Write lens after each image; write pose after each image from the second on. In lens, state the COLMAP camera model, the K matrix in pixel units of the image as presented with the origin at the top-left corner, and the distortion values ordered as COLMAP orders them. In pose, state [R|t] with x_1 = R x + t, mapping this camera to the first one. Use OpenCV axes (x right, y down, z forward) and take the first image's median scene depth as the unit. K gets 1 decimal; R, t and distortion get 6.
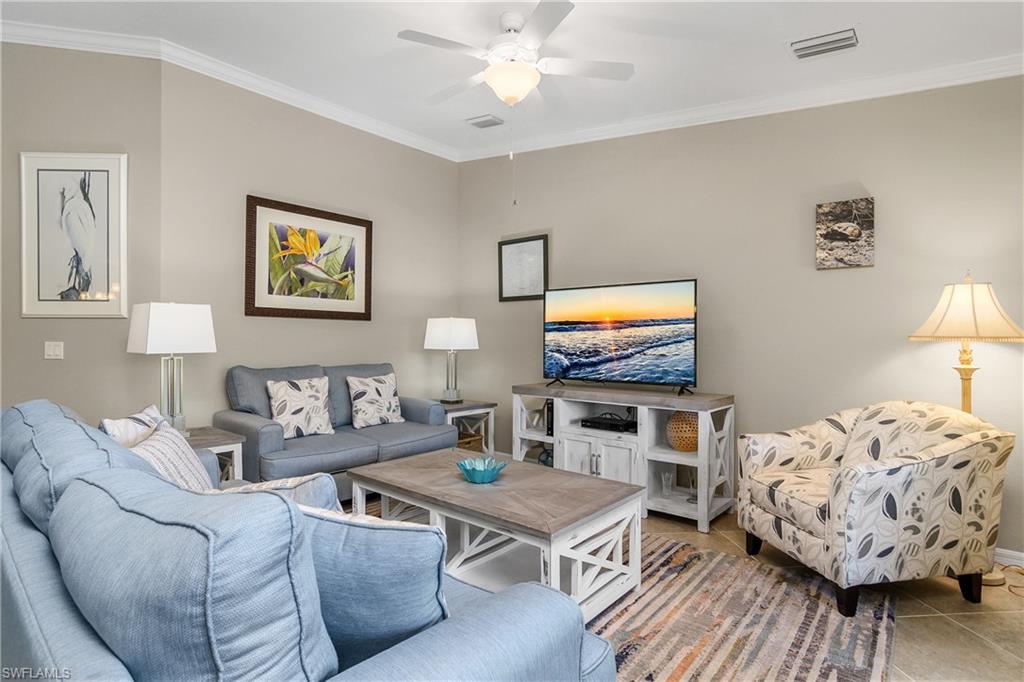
lens RADIAL K [[523.8, 0, 515.6], [0, 523.8, 336.9], [0, 0, 1]] dist [-0.027322, 0.005378]
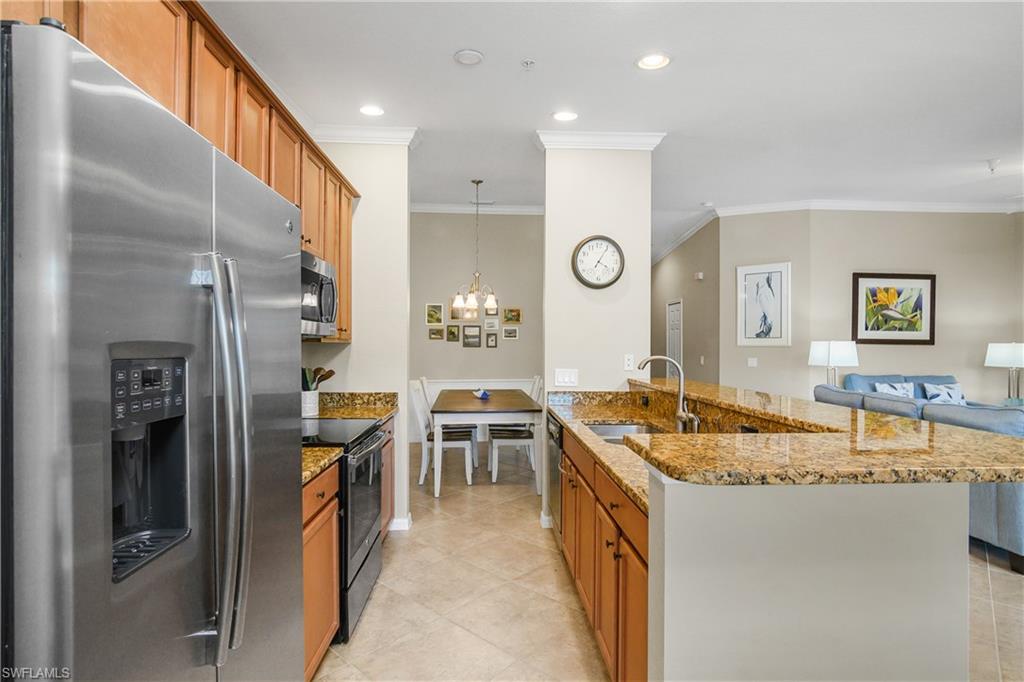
lens RADIAL K [[523.8, 0, 481.6], [0, 523.8, 347.9], [0, 0, 1]] dist [-0.027322, 0.005378]
pose [[0.662798, -0.000529, -0.748798, -0.056432], [-0.003819, 0.999984, -0.004087, -0.016040], [0.748788, 0.005568, 0.662786, -0.965429]]
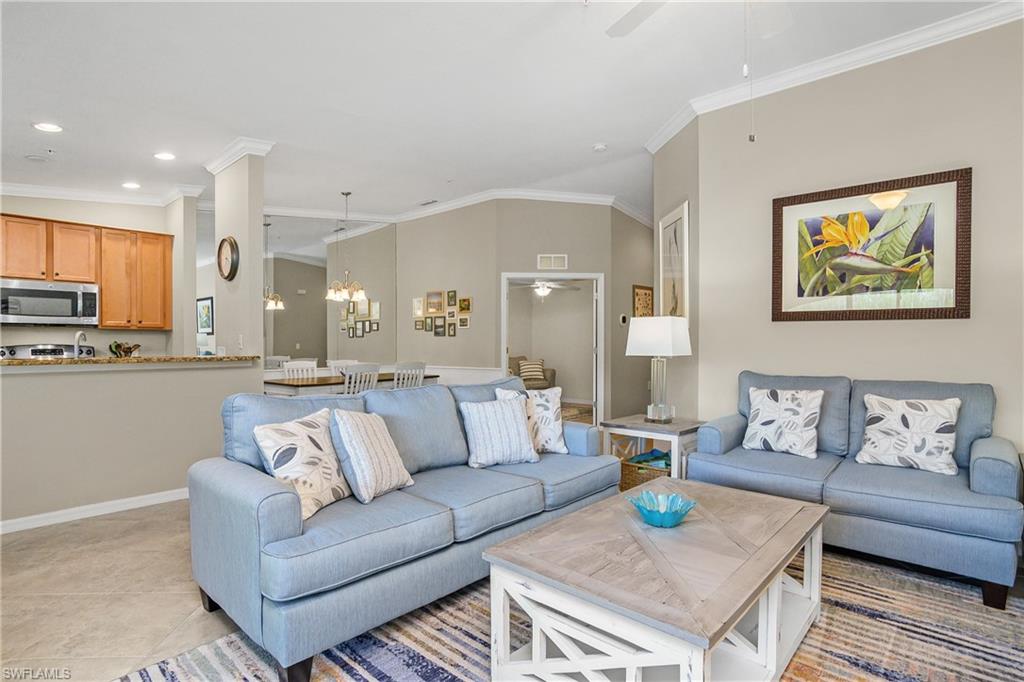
lens RADIAL K [[523.8, 0, 508.4], [0, 523.8, 351.1], [0, 0, 1]] dist [-0.027322, 0.005378]
pose [[-0.059348, 0.013914, -0.998140, 0.478553], [0.000906, 0.999903, 0.013885, 0.001200], [0.998237, -0.000080, -0.059355, 0.526536]]
